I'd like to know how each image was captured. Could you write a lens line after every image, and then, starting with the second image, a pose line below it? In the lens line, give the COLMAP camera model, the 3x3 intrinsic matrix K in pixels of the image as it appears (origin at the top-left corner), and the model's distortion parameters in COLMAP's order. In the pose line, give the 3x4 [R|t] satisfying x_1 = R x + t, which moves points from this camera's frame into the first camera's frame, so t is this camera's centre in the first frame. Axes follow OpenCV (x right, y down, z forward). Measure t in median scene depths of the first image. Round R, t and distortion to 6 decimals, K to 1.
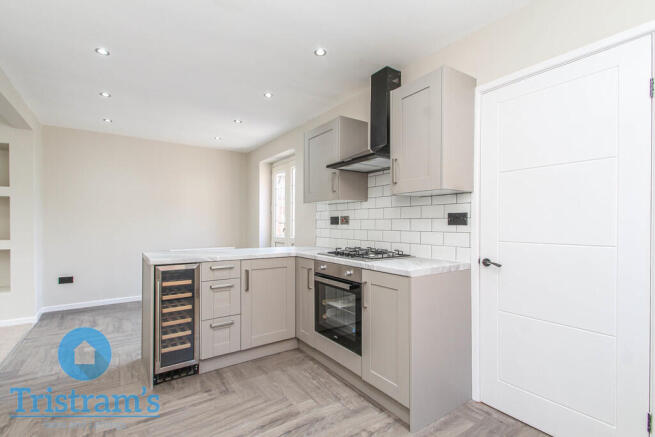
lens RADIAL K [[303.5, 0, 329.2], [0, 303.5, 221.9], [0, 0, 1]] dist [0.002816, -0.001186]
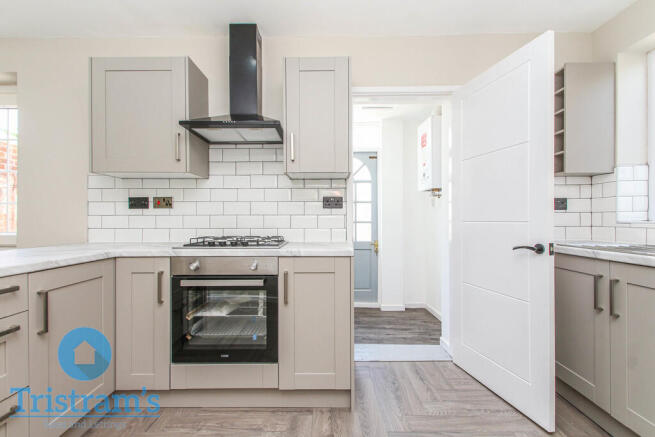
lens RADIAL K [[303.5, 0, 328.5], [0, 303.5, 217.4], [0, 0, 1]] dist [0.002816, -0.001186]
pose [[0.573550, 0.002309, 0.819167, -0.409352], [-0.002539, 0.999996, -0.001041, 0.038479], [-0.819166, -0.001483, 0.573554, 0.342186]]
